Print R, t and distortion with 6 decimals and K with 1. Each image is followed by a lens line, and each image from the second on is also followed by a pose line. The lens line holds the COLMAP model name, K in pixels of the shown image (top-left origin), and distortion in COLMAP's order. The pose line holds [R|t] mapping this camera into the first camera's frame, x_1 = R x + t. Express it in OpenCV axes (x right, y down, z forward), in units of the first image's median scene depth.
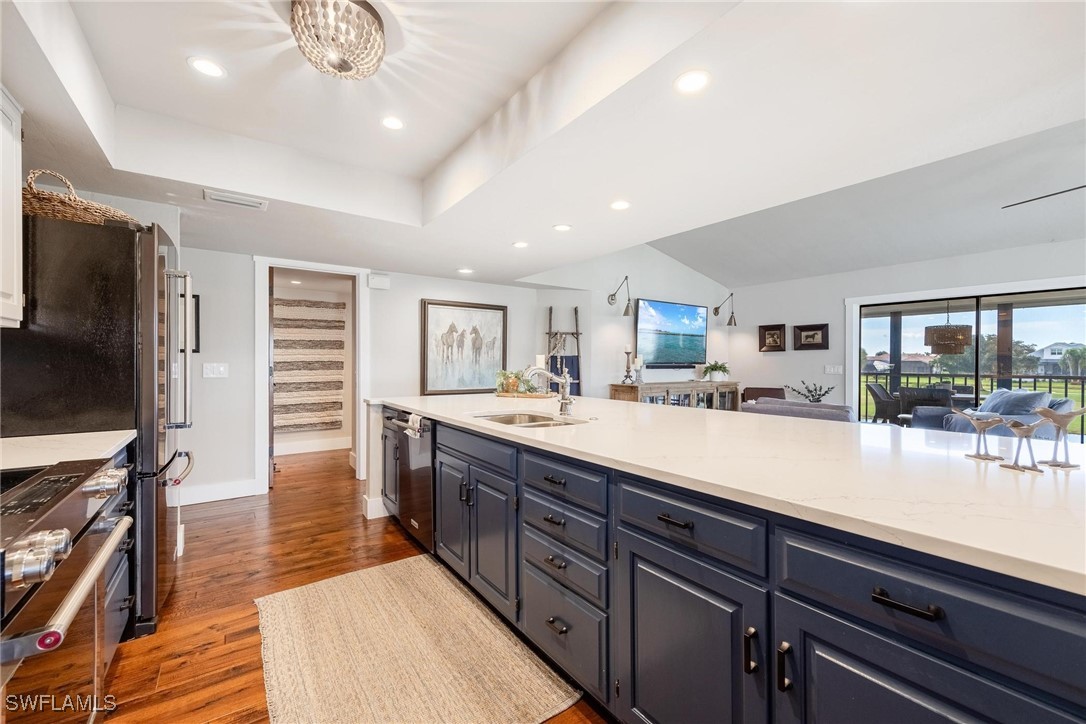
lens RADIAL K [[447.5, 0, 545.8], [0, 447.5, 360.1], [0, 0, 1]] dist [-0.000126, 0.000115]
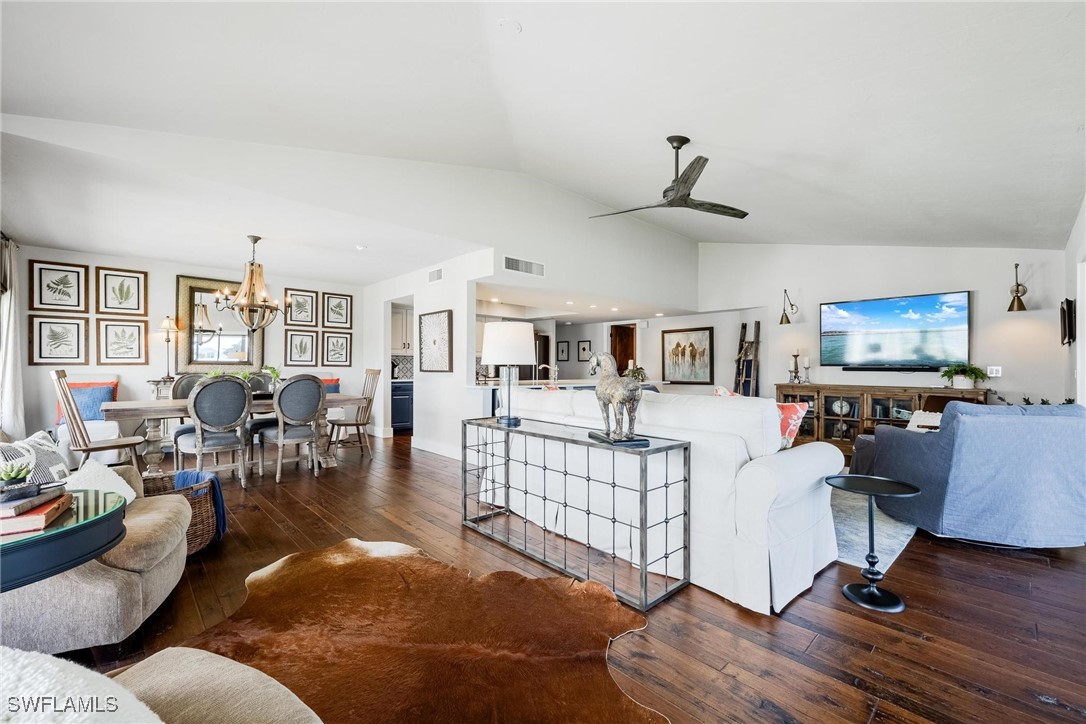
lens RADIAL K [[444.9, 0, 539.9], [0, 444.9, 369.2], [0, 0, 1]] dist [0.001953, 0.000399]
pose [[0.124794, 0.004034, -0.992174, 1.383979], [-0.001475, 0.999991, 0.003881, 0.015419], [0.992182, 0.000979, 0.124799, 0.256846]]
